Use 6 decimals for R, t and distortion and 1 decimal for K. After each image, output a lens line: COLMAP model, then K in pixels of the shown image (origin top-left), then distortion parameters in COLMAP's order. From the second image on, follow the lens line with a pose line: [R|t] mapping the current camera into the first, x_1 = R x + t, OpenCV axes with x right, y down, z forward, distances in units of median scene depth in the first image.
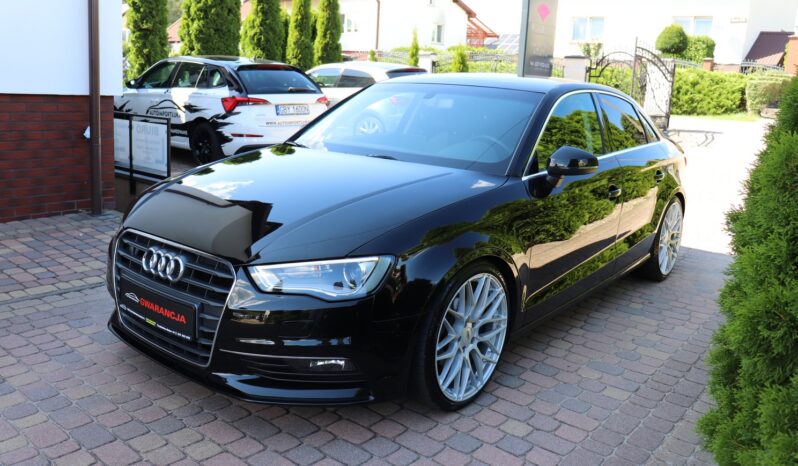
lens RADIAL K [[654.6, 0, 399.0], [0, 654.6, 233.0], [0, 0, 1]] dist [-0.188188, 0.154010]
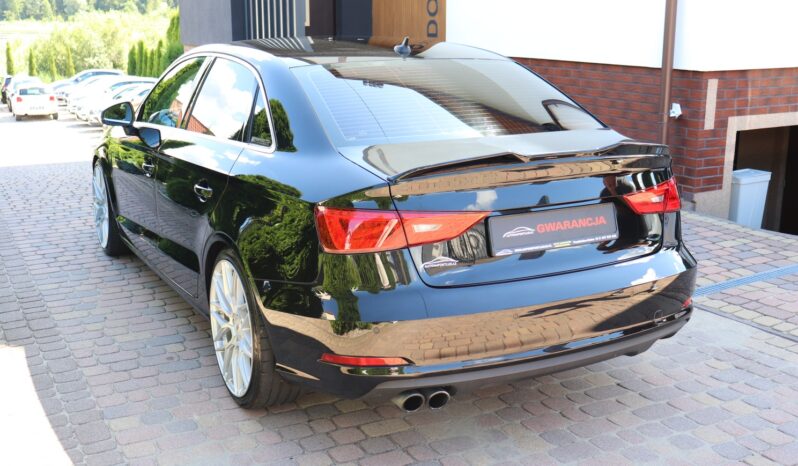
lens RADIAL K [[878.8, 0, 399.0], [0, 878.8, 233.0], [0, 0, 1]] dist [-0.130253, 0.344708]
pose [[-0.382046, 0.159751, -0.910231, 0.899871], [-0.223816, 0.939629, 0.258852, -0.247014], [0.896631, 0.302618, -0.323227, 1.193346]]
